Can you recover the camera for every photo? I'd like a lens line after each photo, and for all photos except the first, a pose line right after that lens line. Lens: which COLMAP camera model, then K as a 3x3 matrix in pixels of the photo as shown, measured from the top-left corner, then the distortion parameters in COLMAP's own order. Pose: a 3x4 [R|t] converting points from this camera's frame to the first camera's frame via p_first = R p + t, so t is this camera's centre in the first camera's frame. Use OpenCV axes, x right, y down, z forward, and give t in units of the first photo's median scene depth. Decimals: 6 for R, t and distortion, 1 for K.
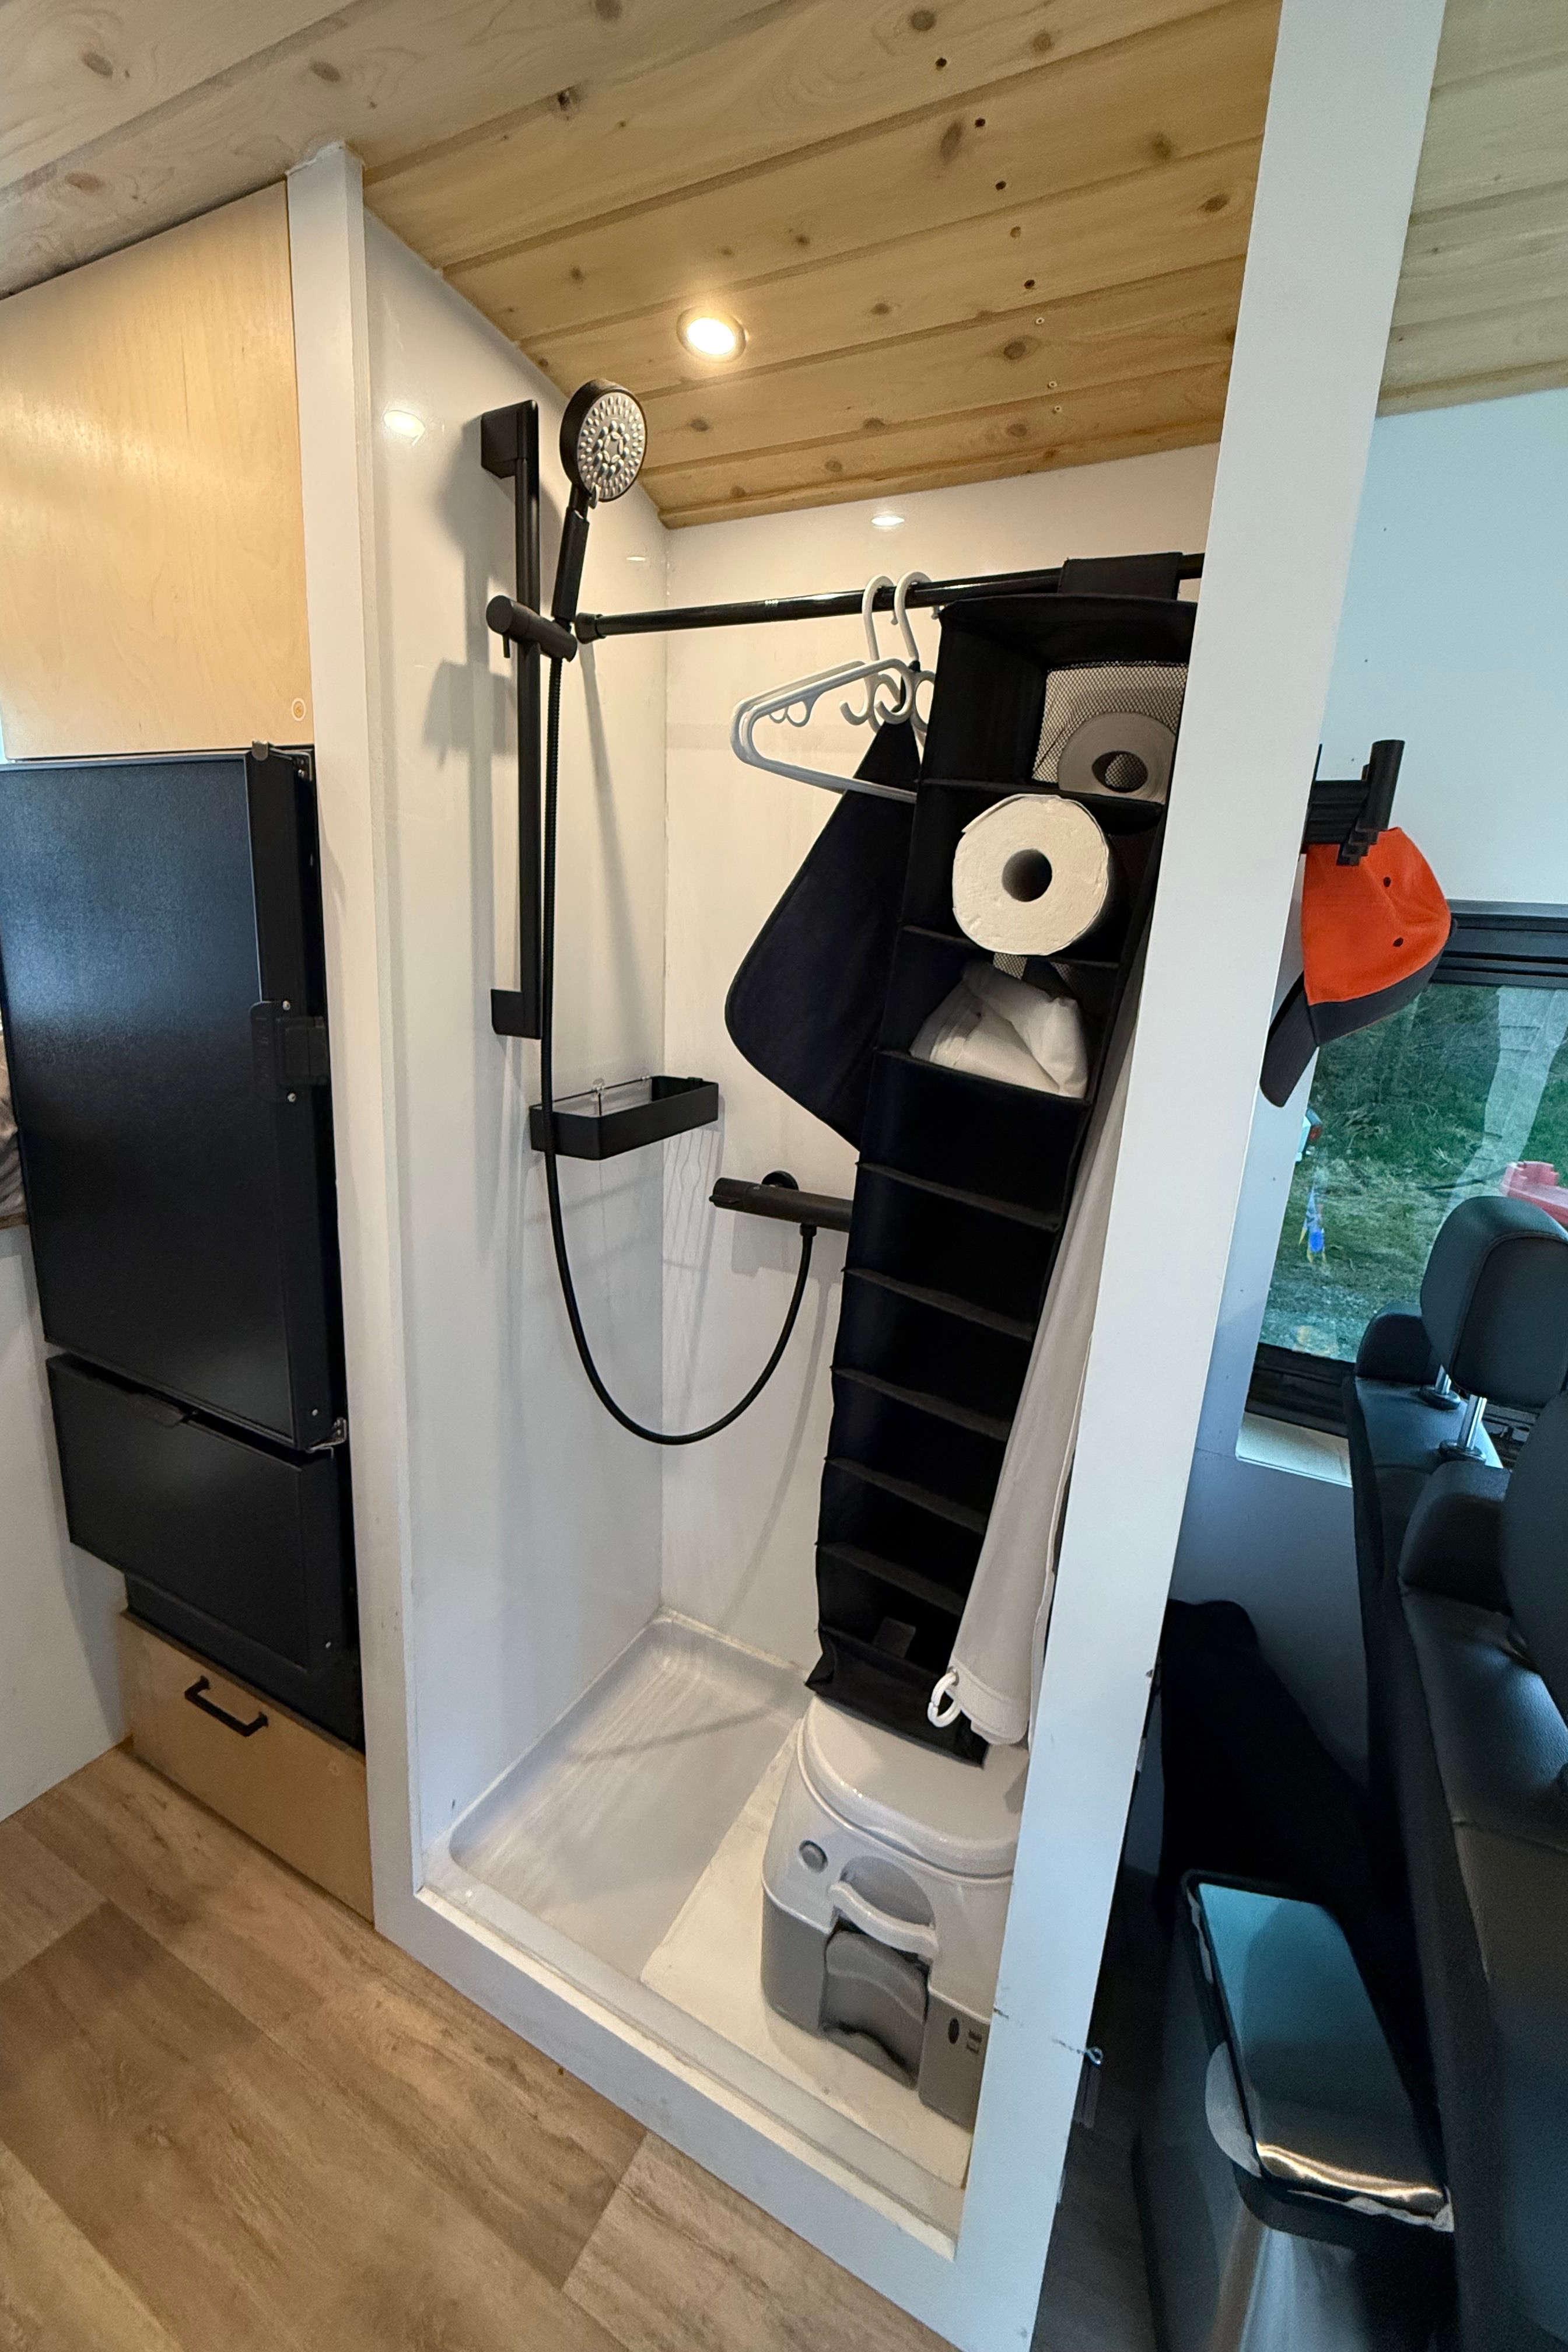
lens RADIAL K [[934.4, 0, 784.0], [0, 934.4, 1176.0], [0, 0, 1]] dist [-0.000627, -0.000189]
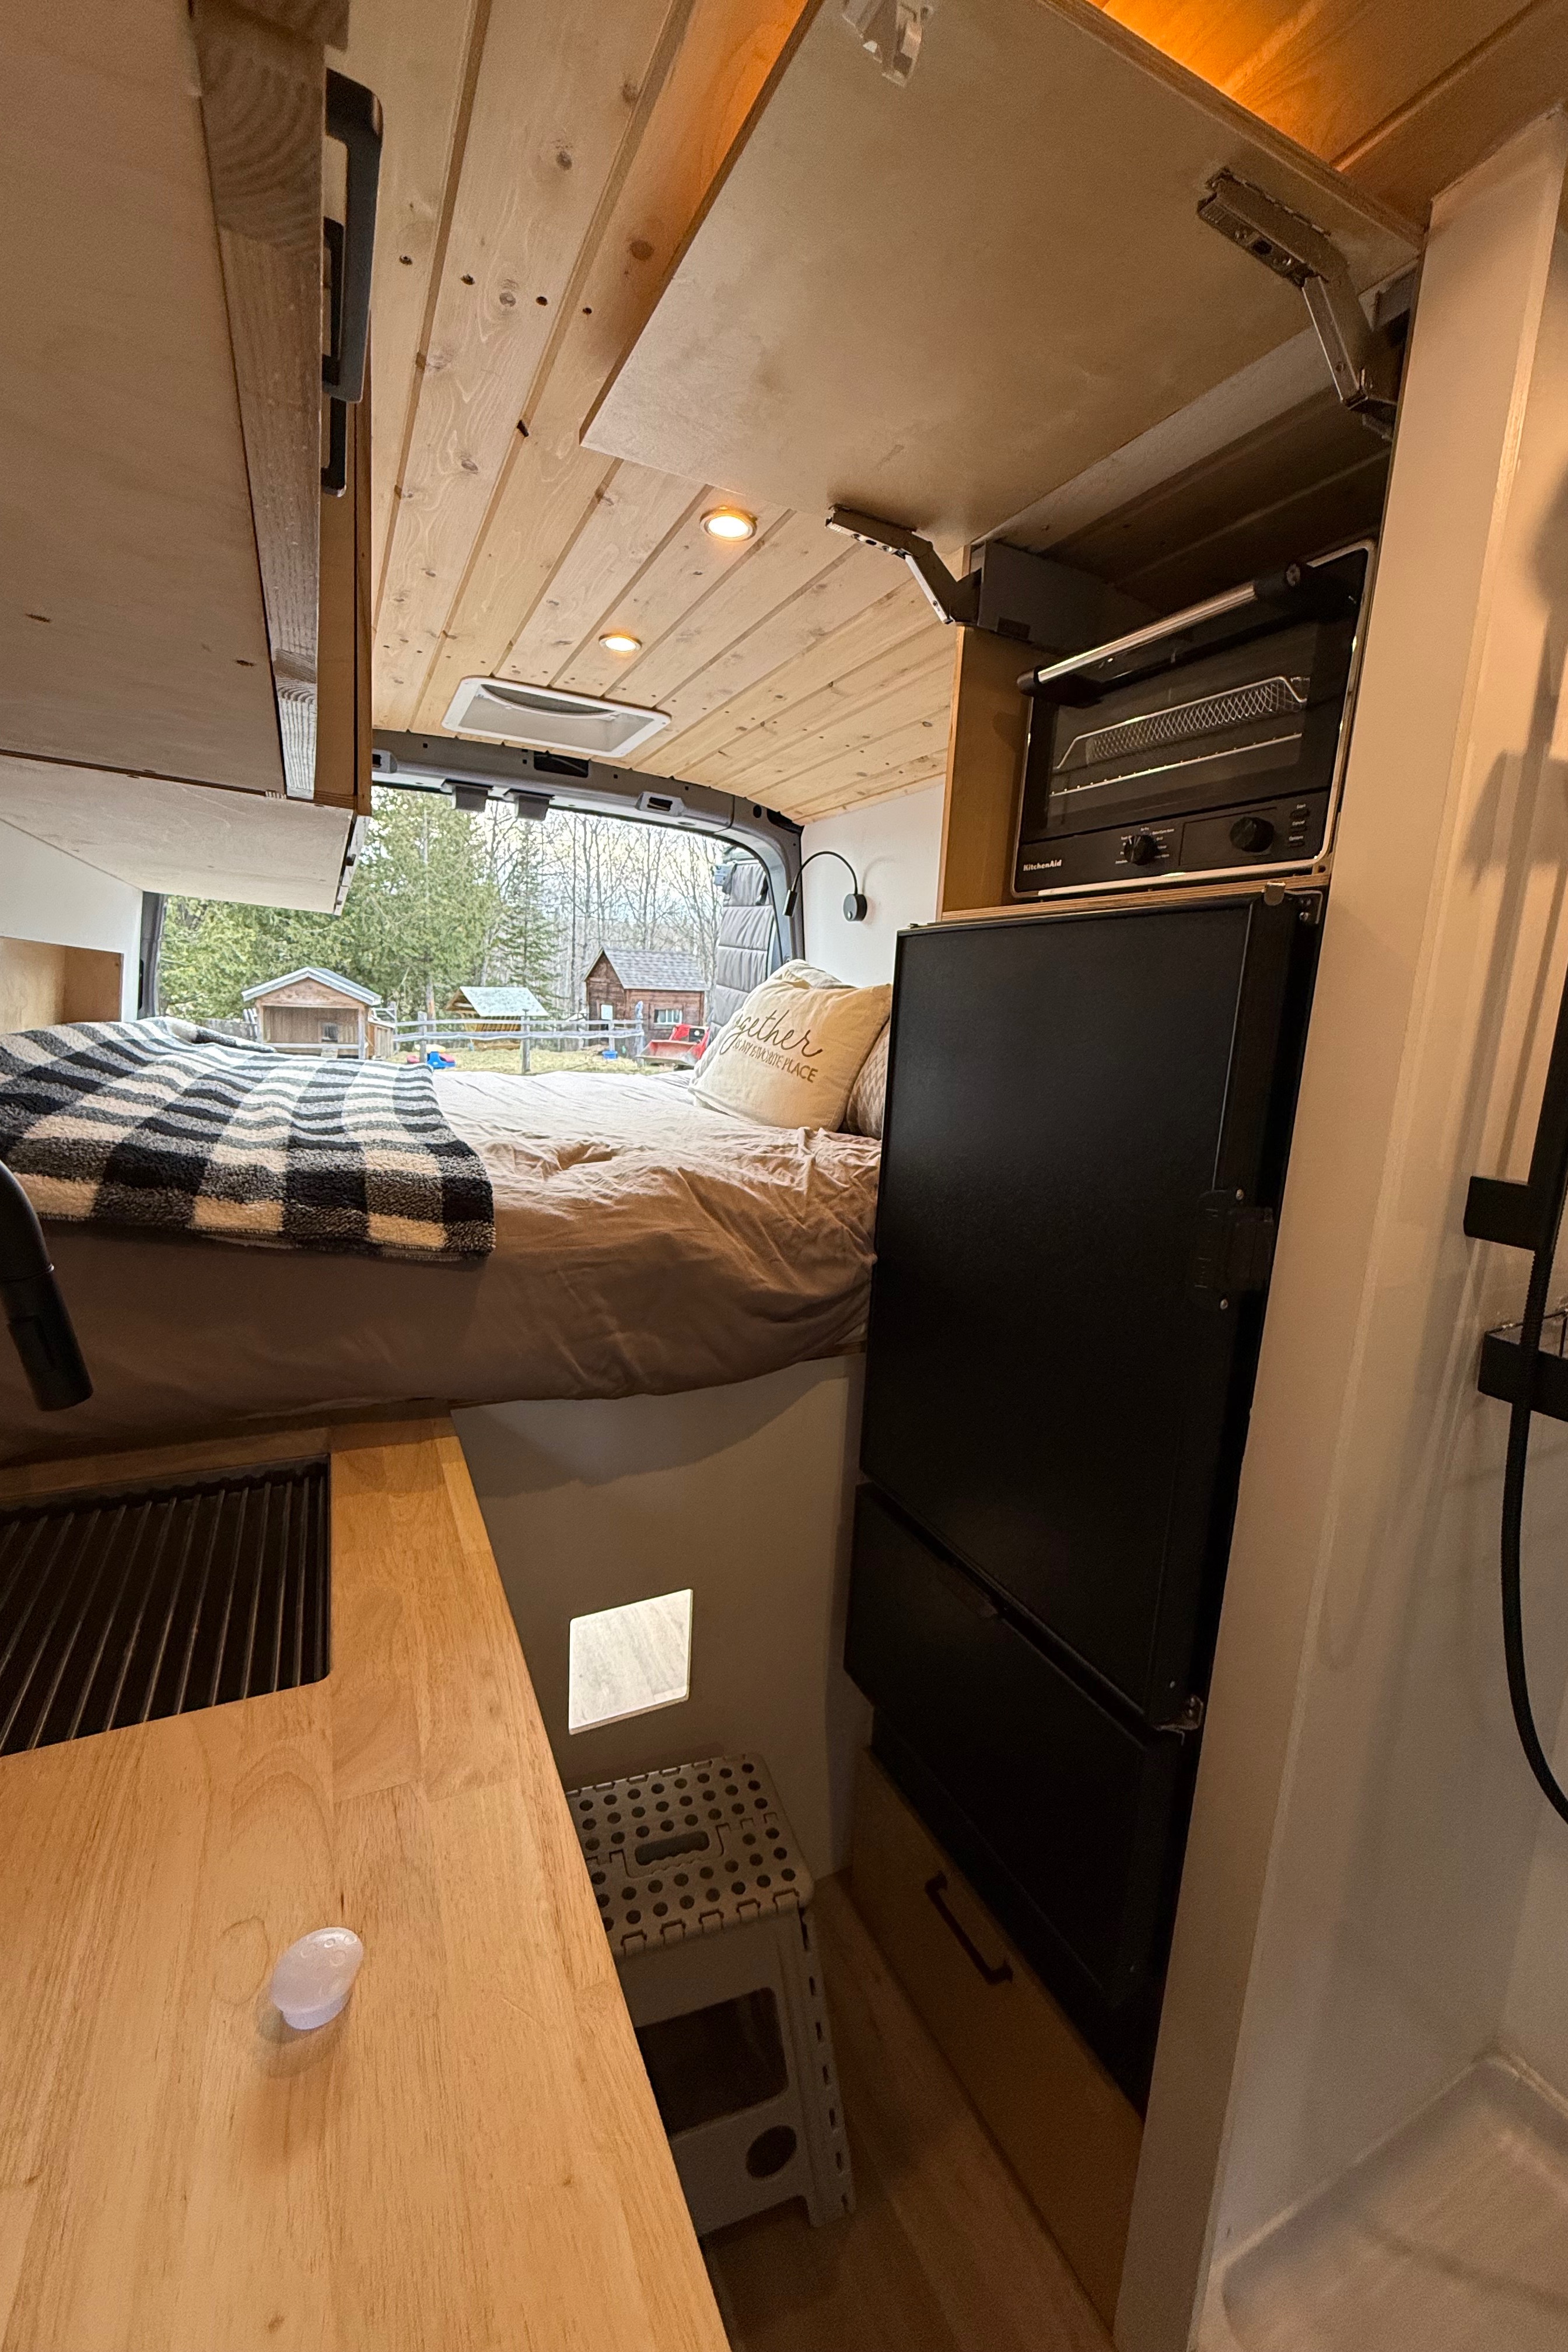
lens RADIAL K [[934.4, 0, 784.0], [0, 934.4, 1176.0], [0, 0, 1]] dist [-0.000627, -0.000189]
pose [[0.803094, 0.086235, -0.589579, -0.293275], [-0.145604, 0.987877, -0.053842, -0.076436], [0.577788, 0.129085, 0.805914, 0.089320]]
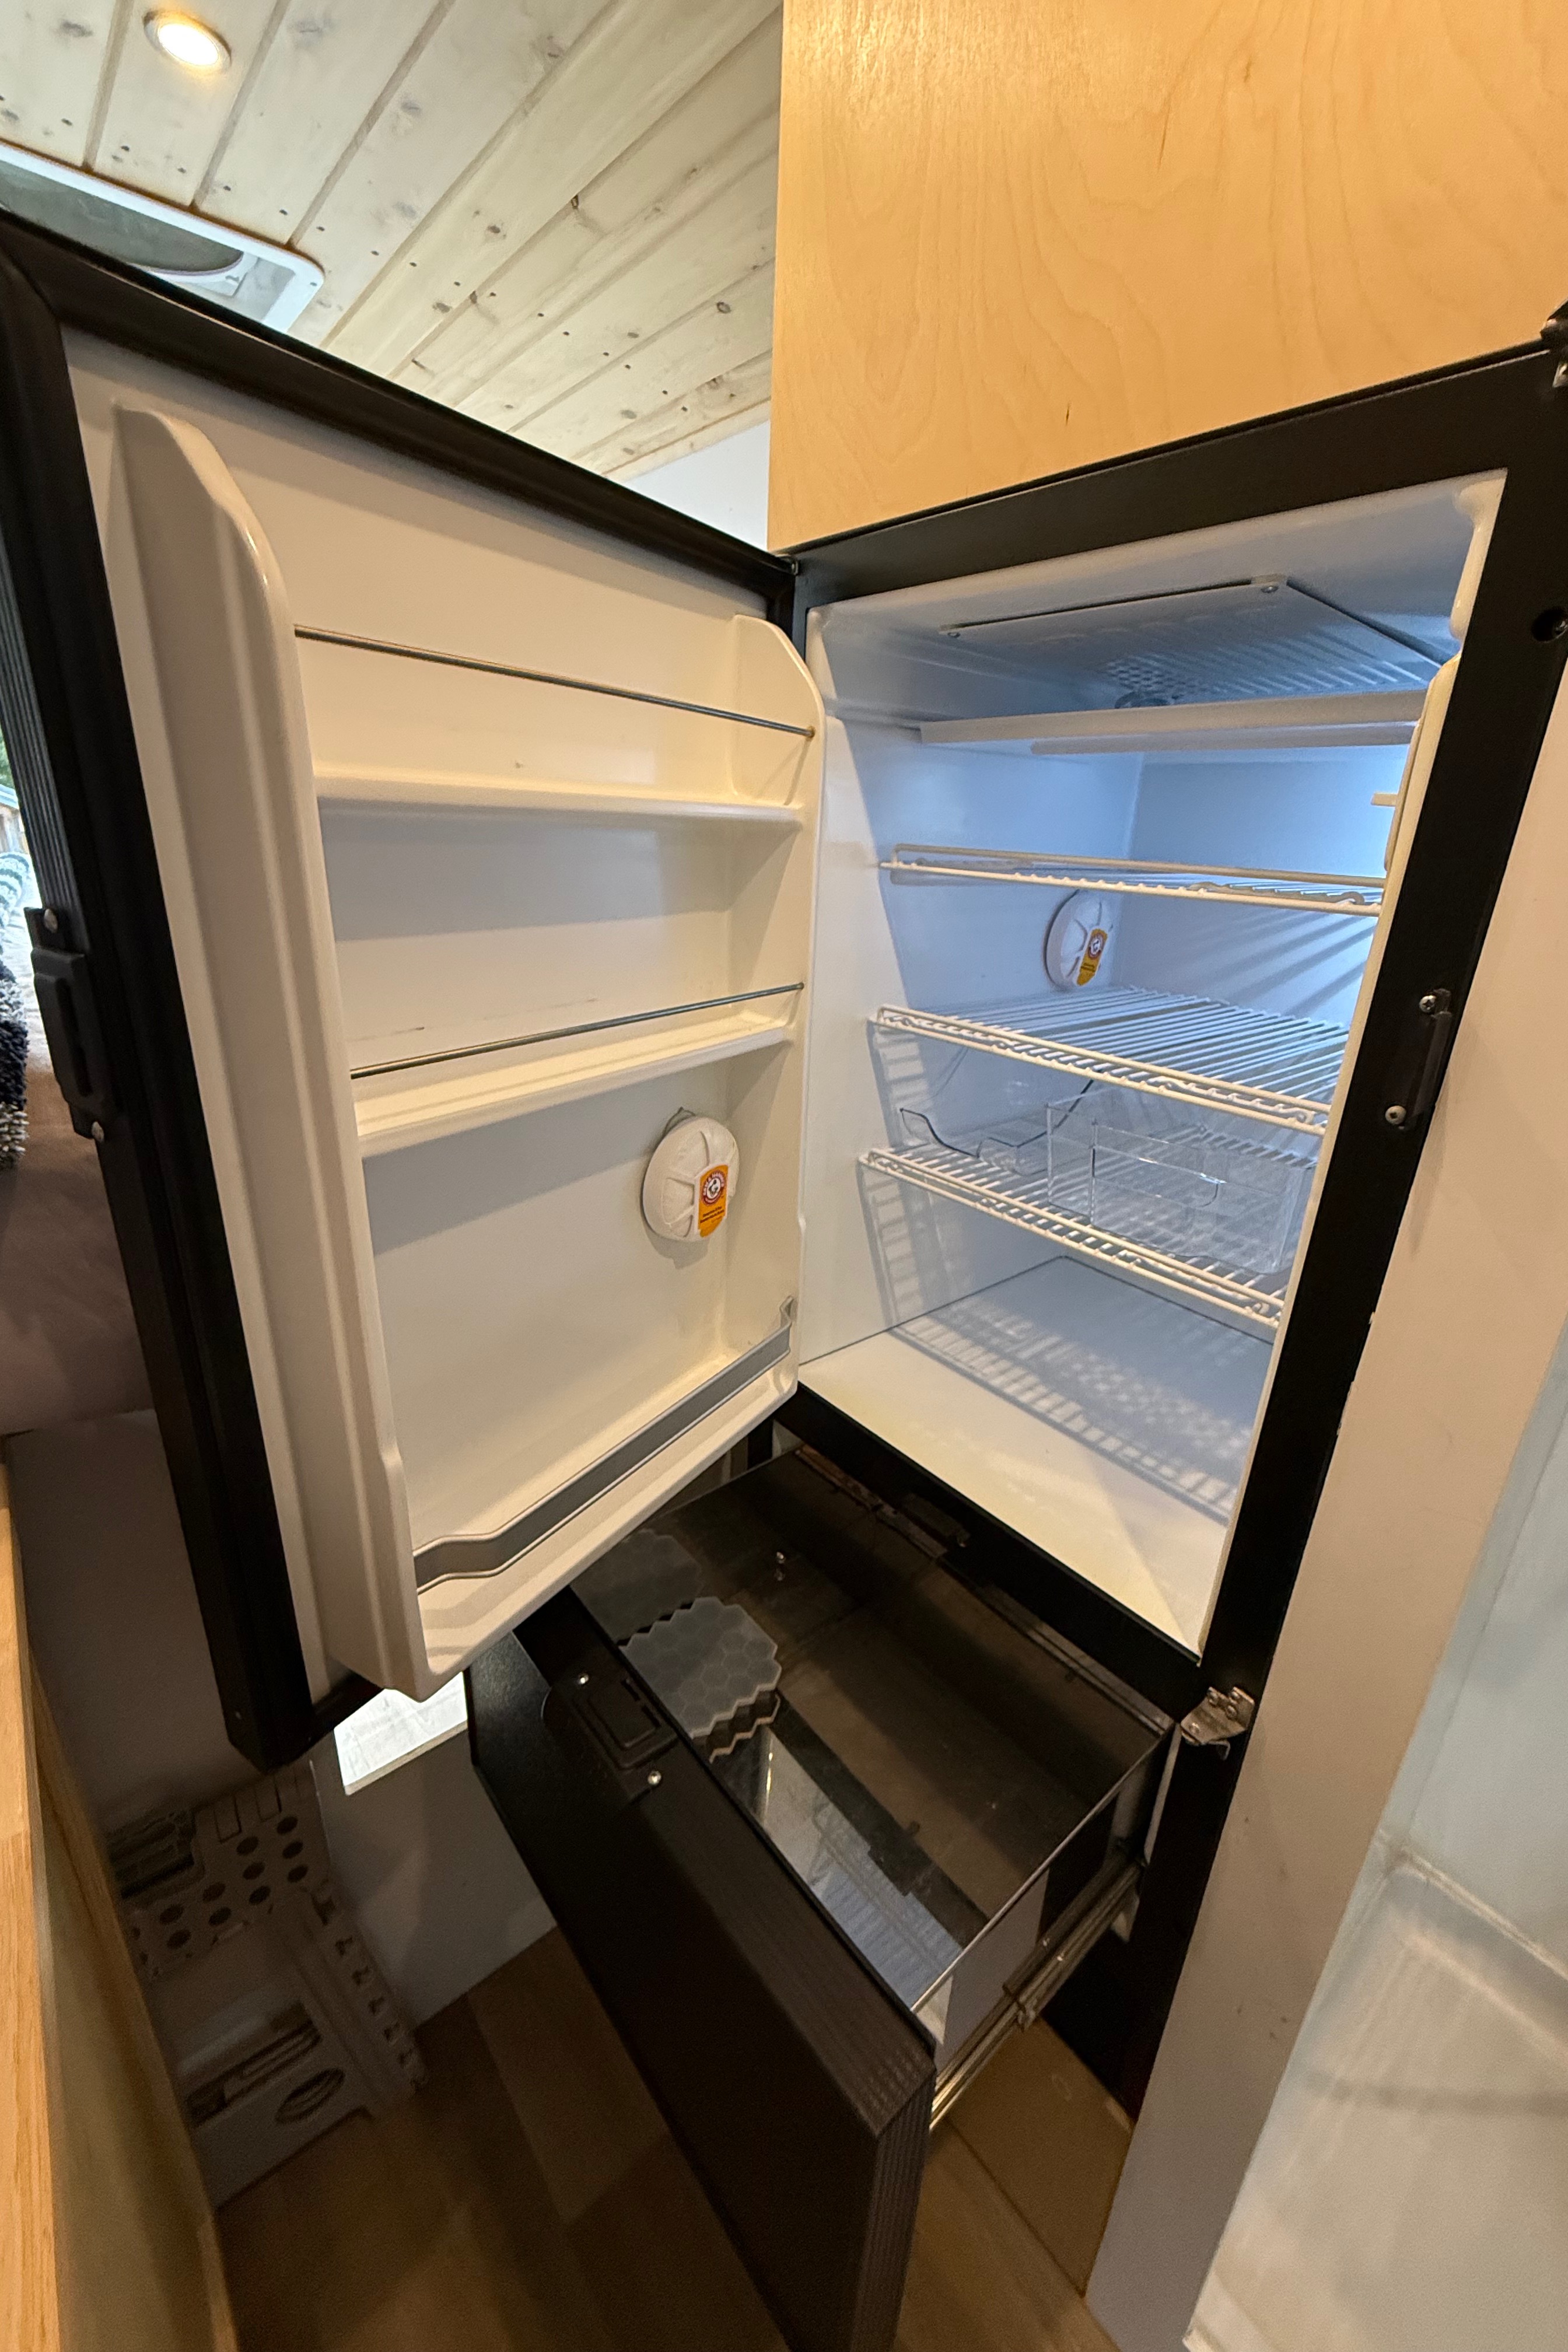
lens RADIAL K [[938.4, 0, 769.3], [0, 938.4, 1188.2], [0, 0, 1]] dist [0.017995, -0.000109]
pose [[0.913405, 0.119758, -0.389037, -0.488295], [-0.077596, 0.989443, 0.122398, -0.084795], [0.399588, -0.081611, 0.913055, 0.325401]]
